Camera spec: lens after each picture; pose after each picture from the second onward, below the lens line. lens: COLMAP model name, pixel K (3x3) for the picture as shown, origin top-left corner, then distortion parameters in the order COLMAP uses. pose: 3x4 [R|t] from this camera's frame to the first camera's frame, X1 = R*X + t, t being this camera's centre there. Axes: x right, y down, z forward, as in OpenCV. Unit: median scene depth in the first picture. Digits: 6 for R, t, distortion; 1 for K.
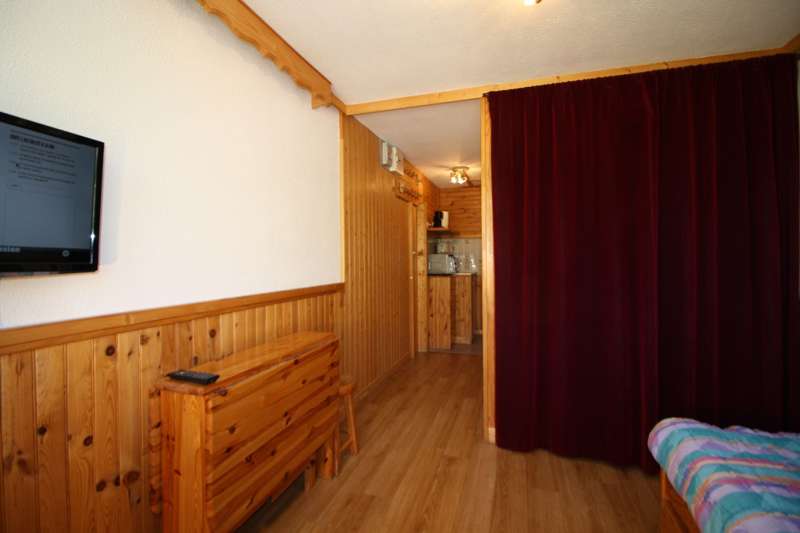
lens RADIAL K [[369.6, 0, 400.5], [0, 369.6, 265.3], [0, 0, 1]] dist [-0.016807, -0.003325]
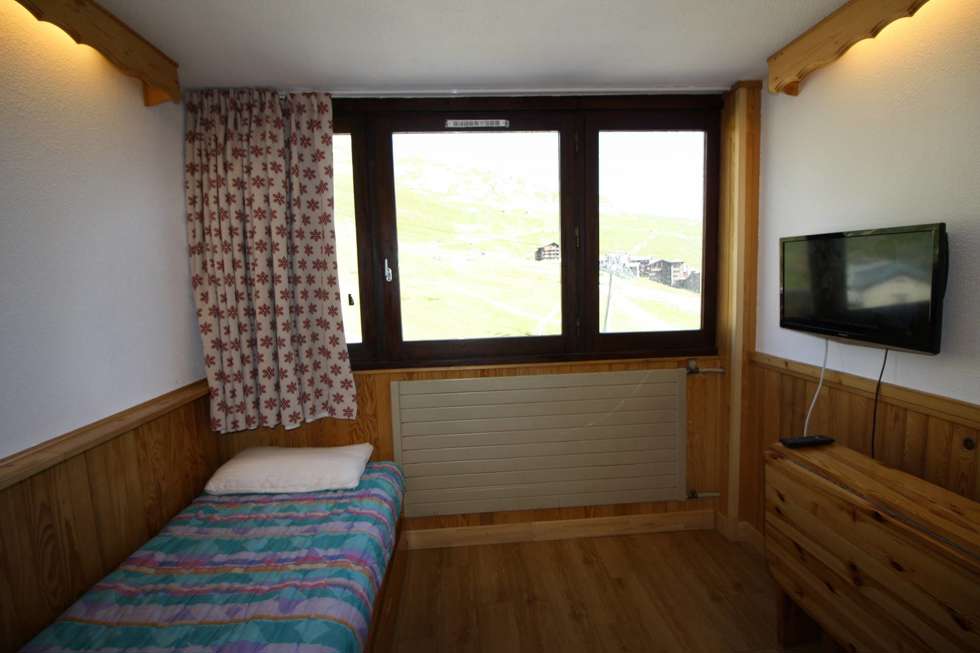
lens RADIAL K [[452.8, 0, 486.6], [0, 452.8, 320.3], [0, 0, 1]] dist [-0.016807, -0.003325]
pose [[-0.938485, 0.047390, -0.342053, 0.667368], [0.017200, 0.995724, 0.090761, -0.182044], [0.344892, 0.079295, -0.935287, 1.566890]]
